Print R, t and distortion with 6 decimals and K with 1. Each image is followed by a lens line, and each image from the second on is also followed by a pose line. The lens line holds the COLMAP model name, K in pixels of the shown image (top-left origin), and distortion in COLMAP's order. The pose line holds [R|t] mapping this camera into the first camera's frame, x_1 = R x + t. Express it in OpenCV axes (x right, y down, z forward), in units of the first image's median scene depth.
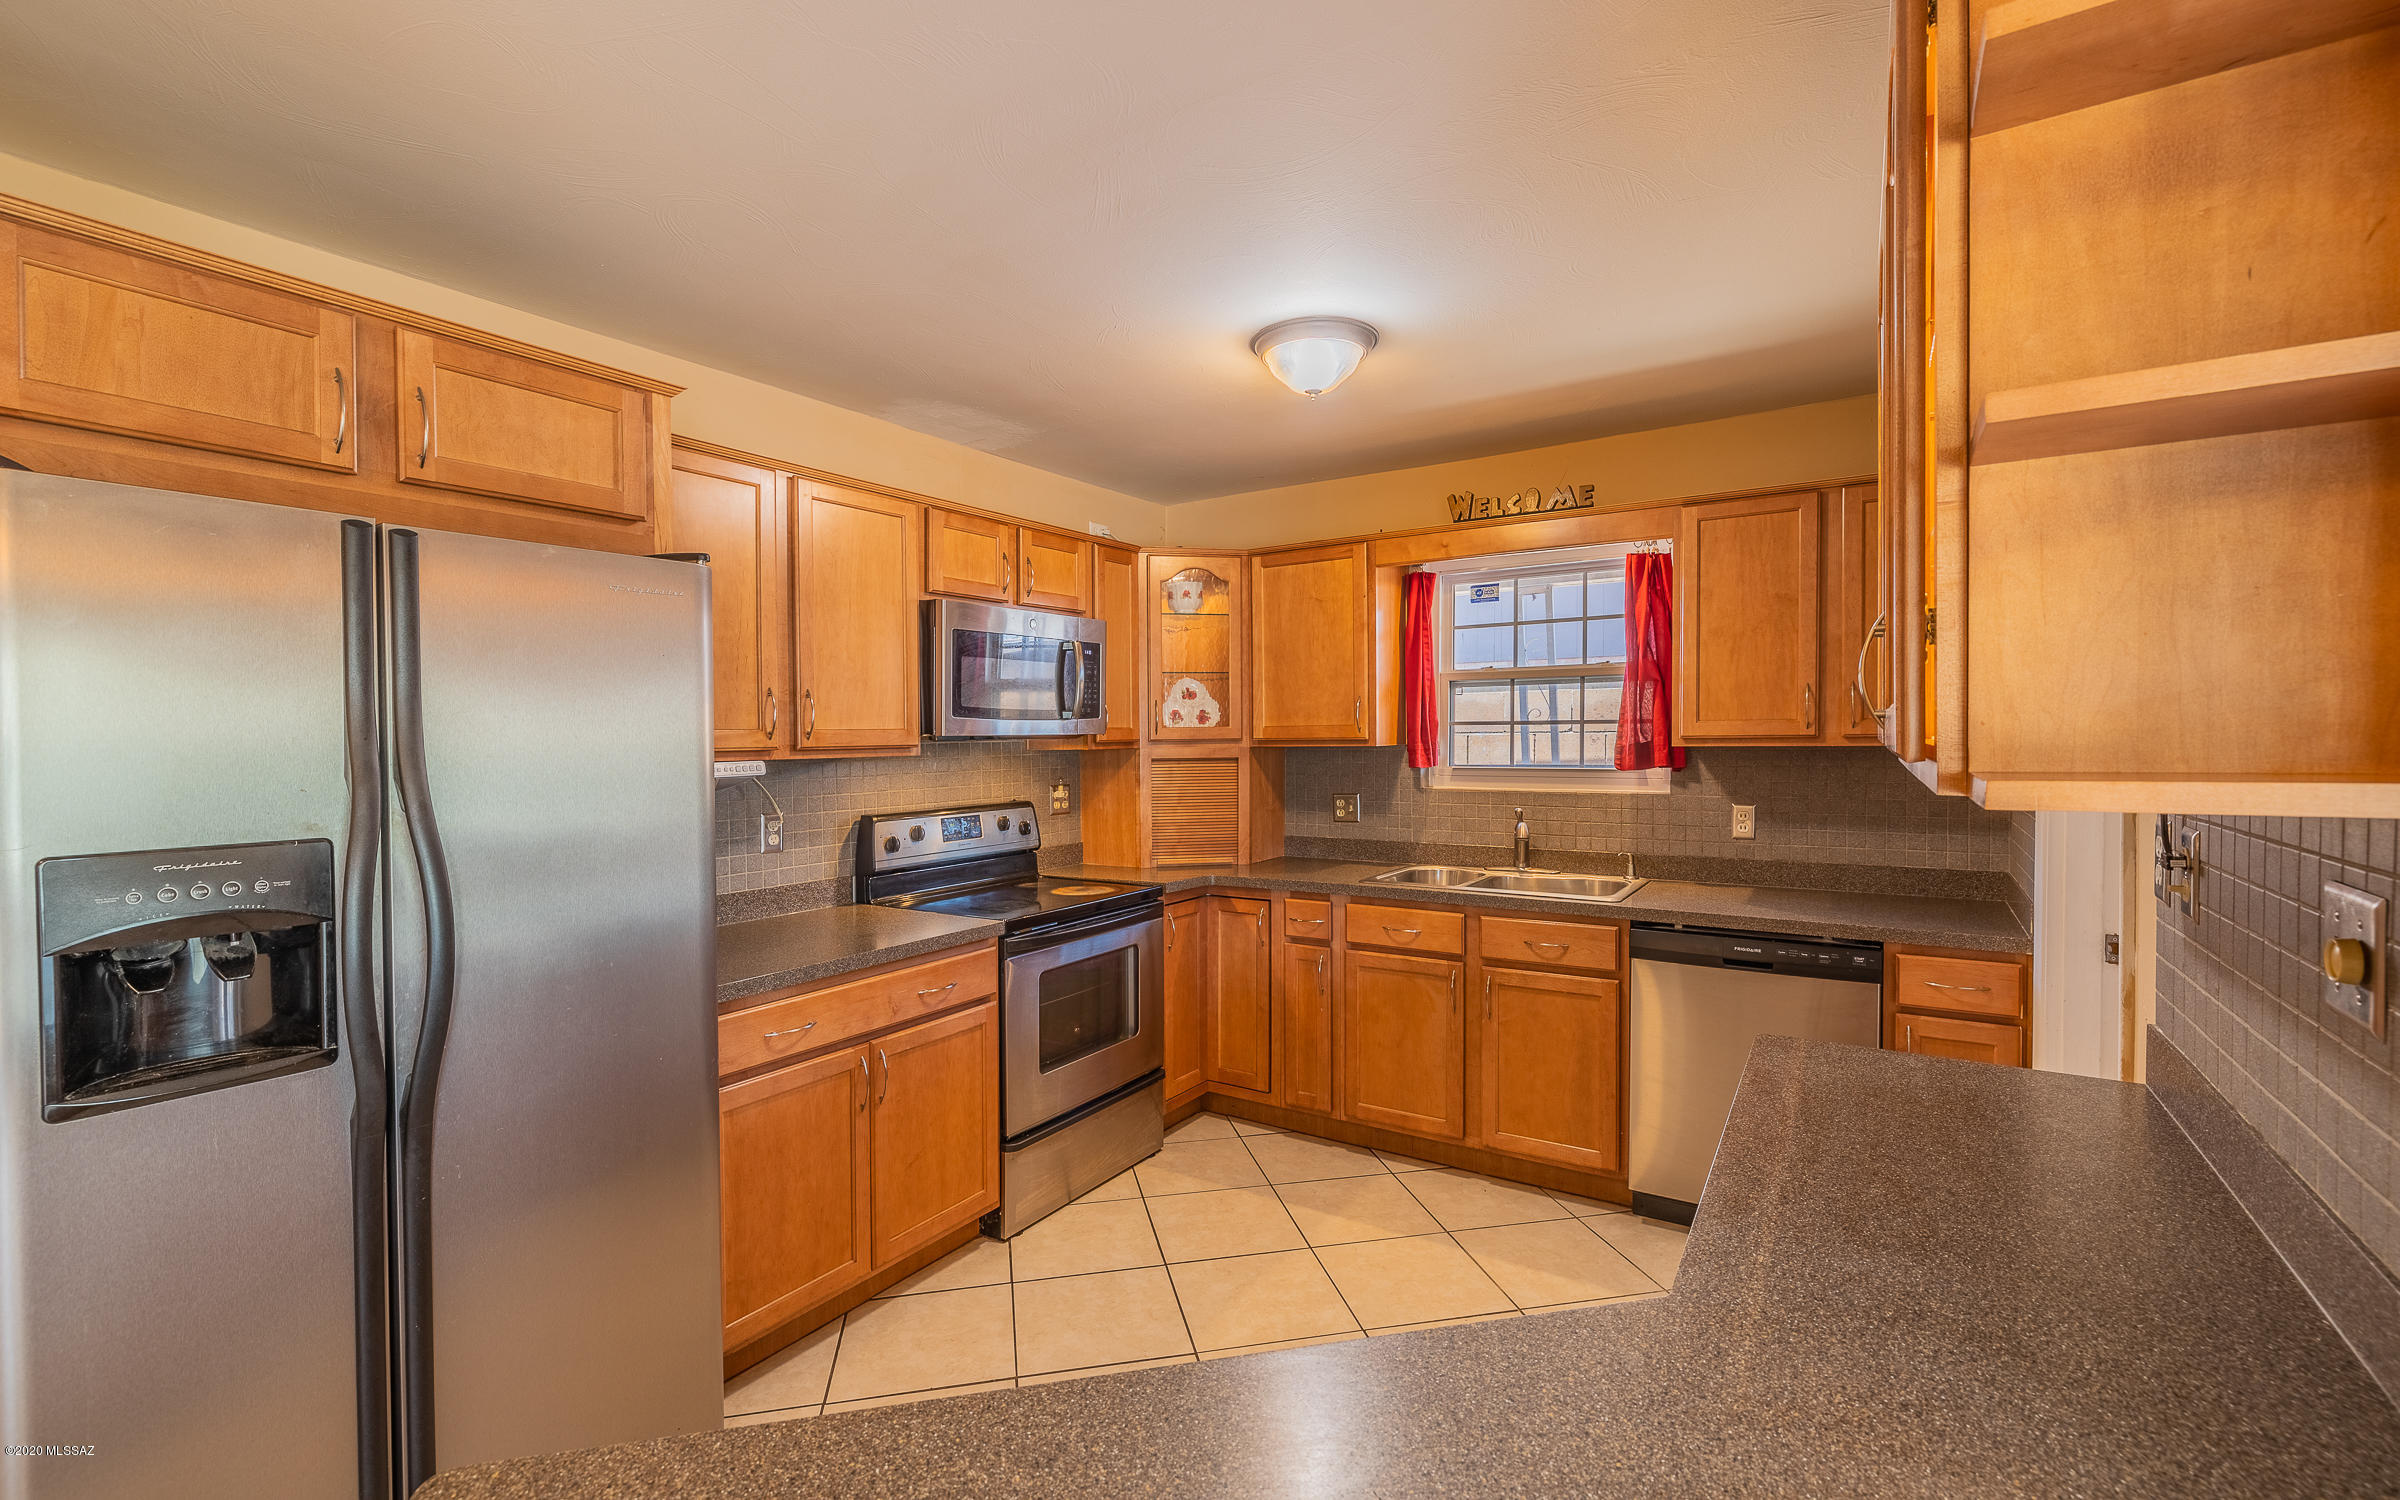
lens RADIAL K [[1033.4, 0, 1200.0], [0, 1033.4, 746.4], [0, 0, 1]] dist [-0.001244, 0.000135]
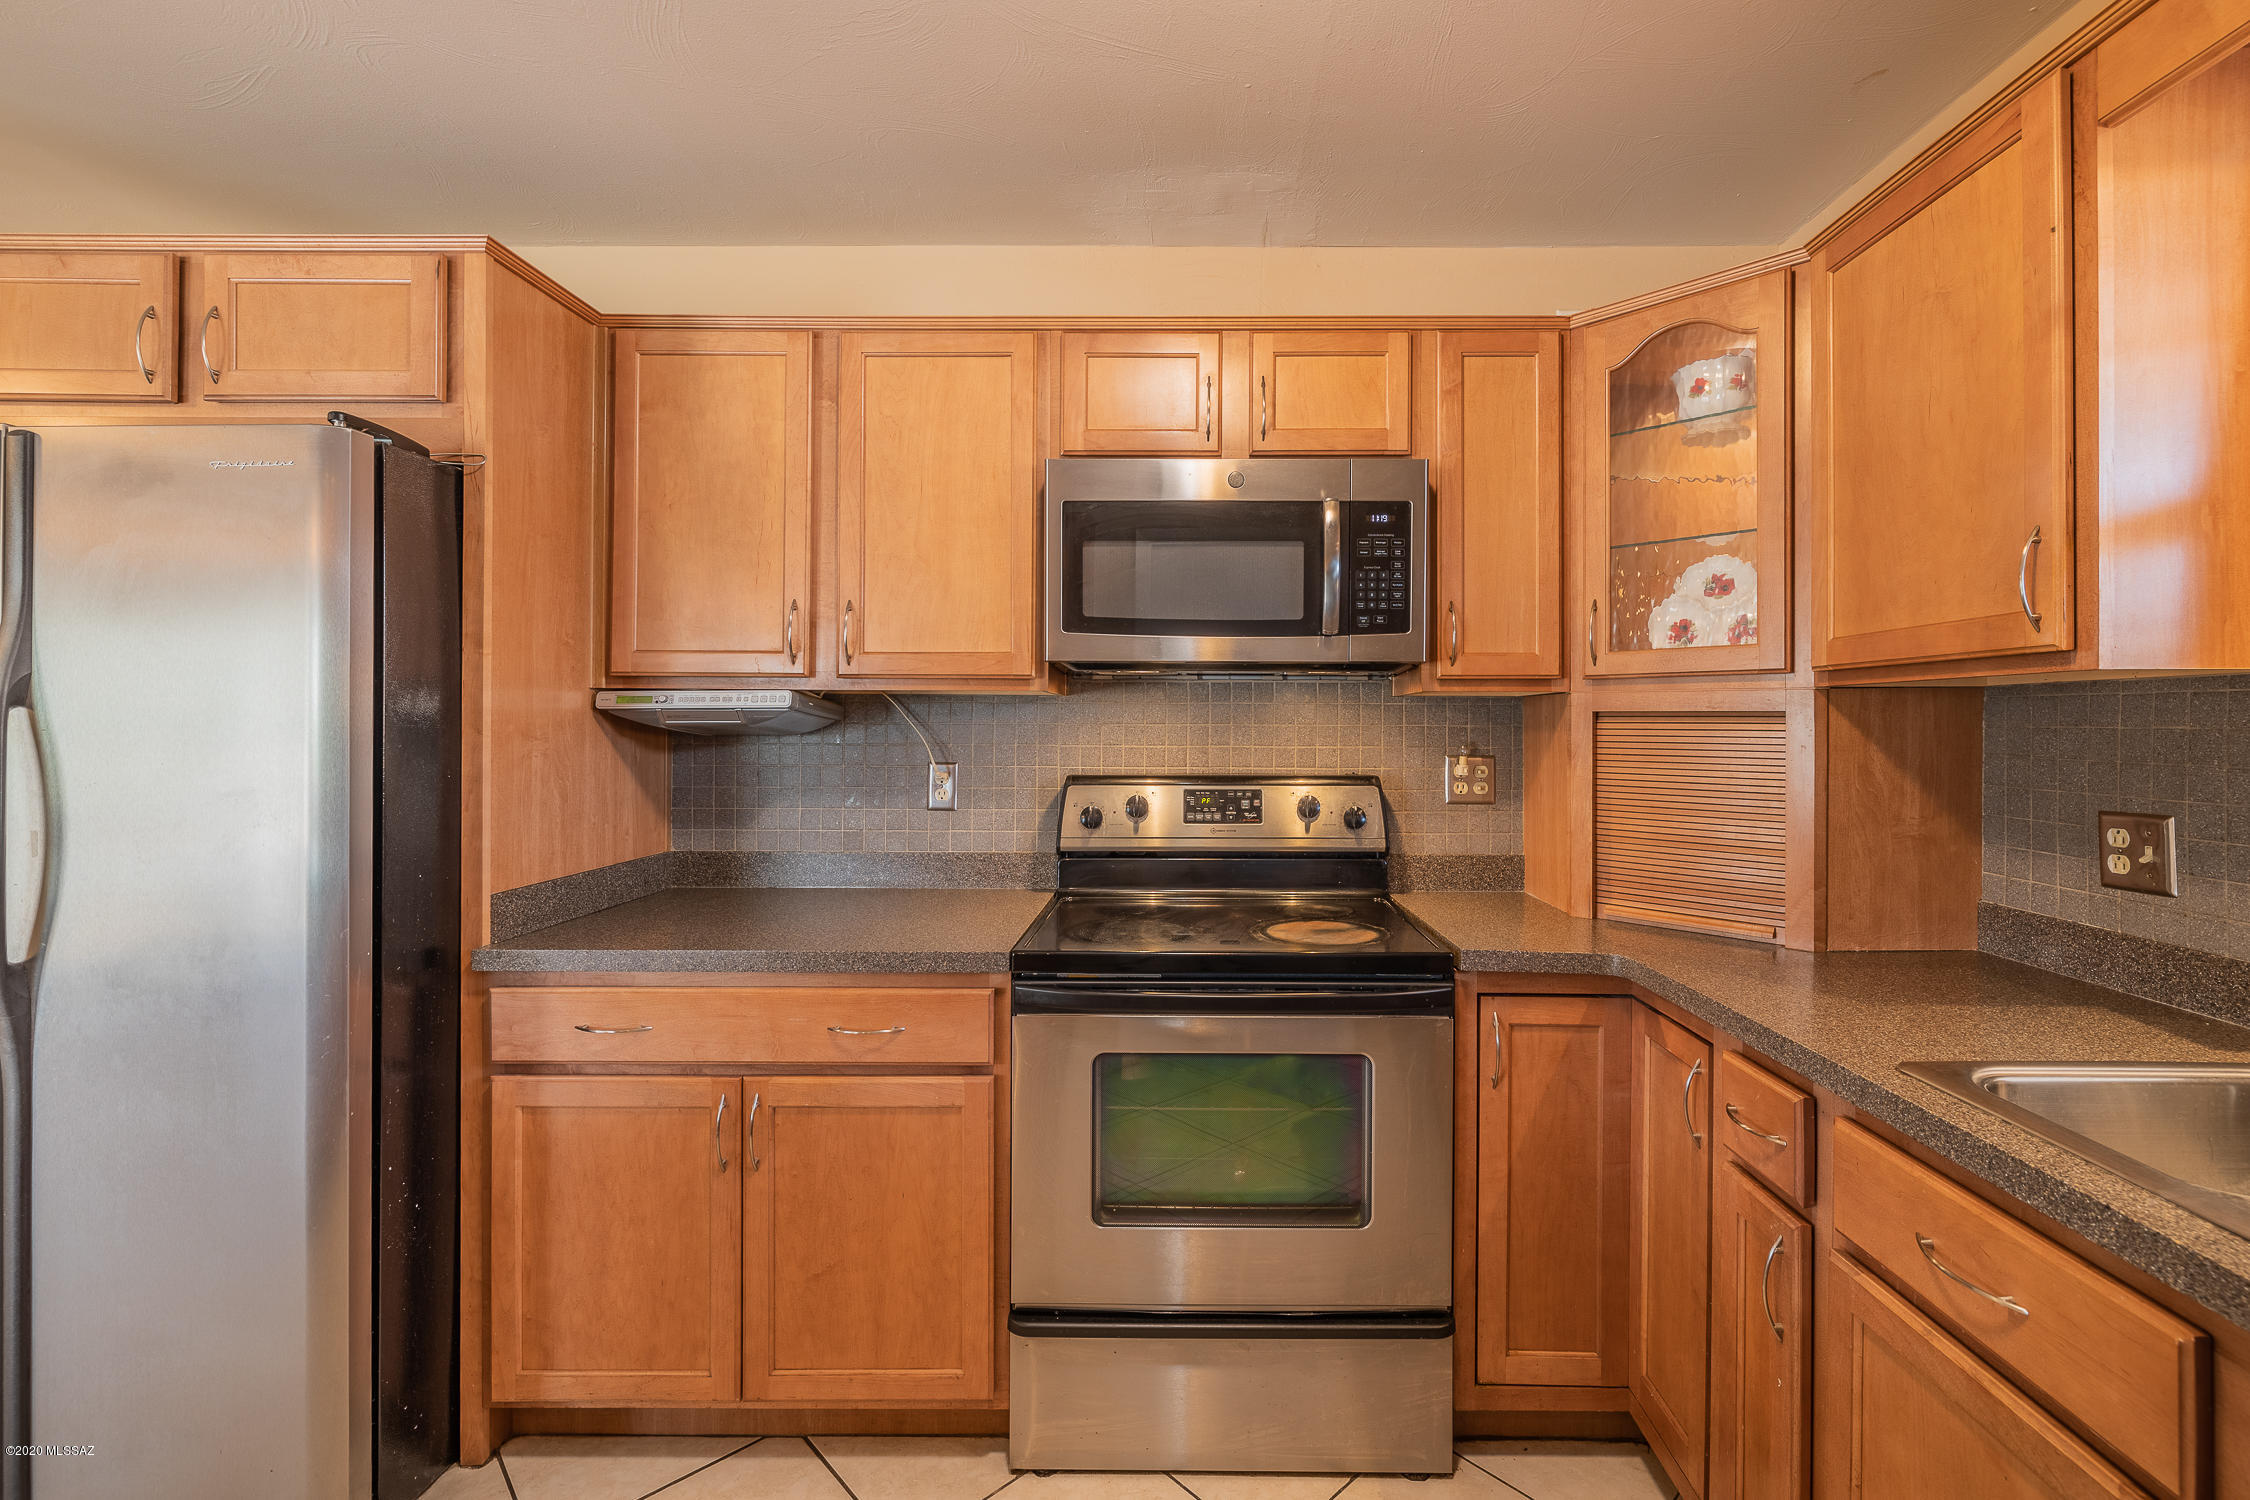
lens RADIAL K [[987.7, 0, 1169.3], [0, 987.7, 713.5], [0, 0, 1]] dist [-0.002855, 0.000151]
pose [[0.544332, 0.005586, -0.838851, 0.290974], [-0.020375, 0.999771, -0.006564, 0.023348], [0.838623, 0.020665, 0.544321, 0.616005]]
